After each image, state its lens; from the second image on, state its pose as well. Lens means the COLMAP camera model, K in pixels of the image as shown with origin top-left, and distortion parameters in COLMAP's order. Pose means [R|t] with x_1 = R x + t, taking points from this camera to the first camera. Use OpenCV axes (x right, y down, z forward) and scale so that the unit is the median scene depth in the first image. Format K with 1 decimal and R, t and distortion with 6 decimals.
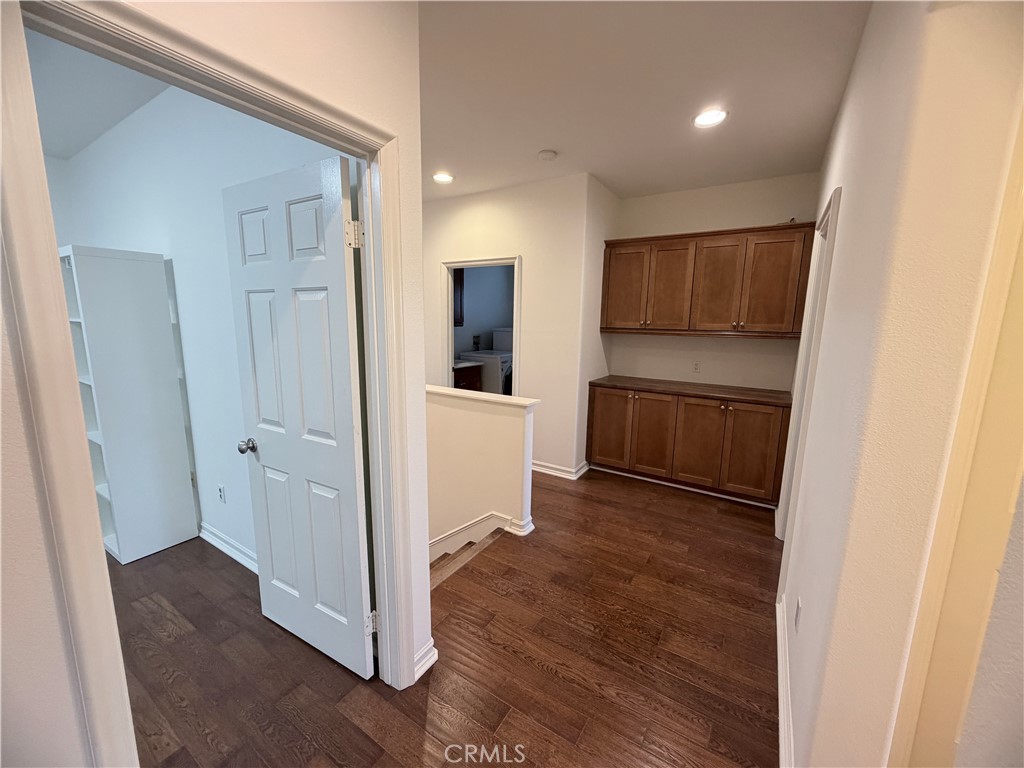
lens RADIAL K [[408.0, 0, 506.9], [0, 408.0, 384.4], [0, 0, 1]] dist [-0.000025, 0.000049]
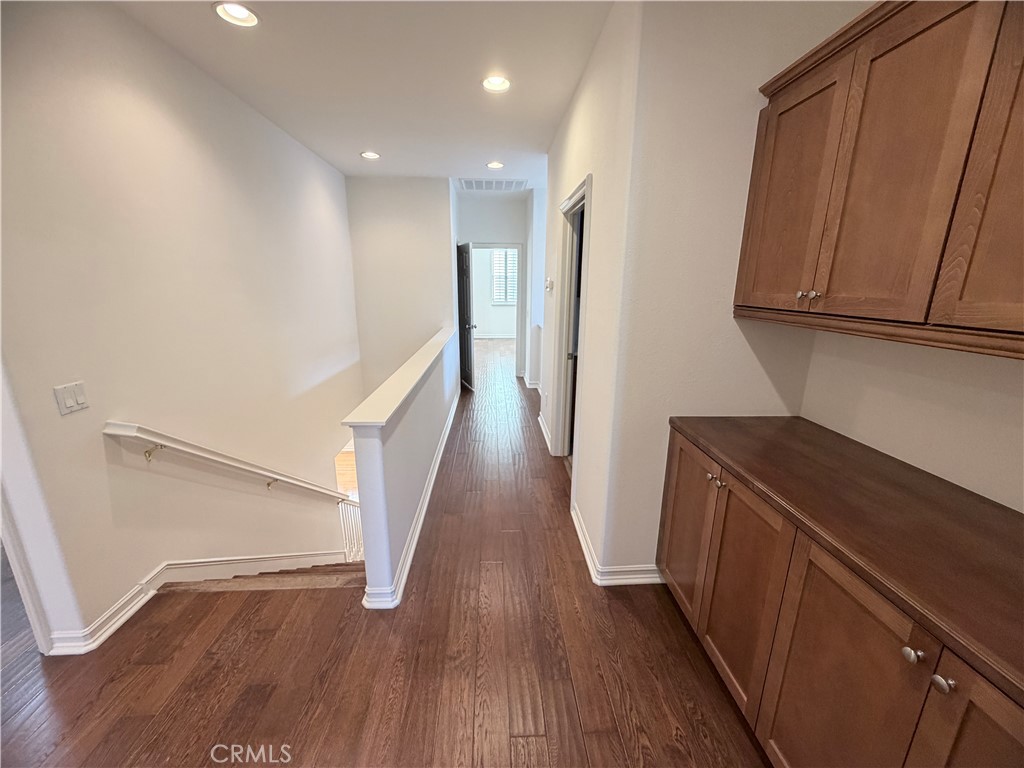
lens RADIAL K [[408.0, 0, 506.9], [0, 408.0, 384.4], [0, 0, 1]] dist [-0.000025, 0.000049]
pose [[0.573821, 0.188132, -0.797079, 0.501044], [-0.122721, 0.982021, 0.143436, -0.096147], [0.809734, 0.015511, 0.586592, 0.599185]]
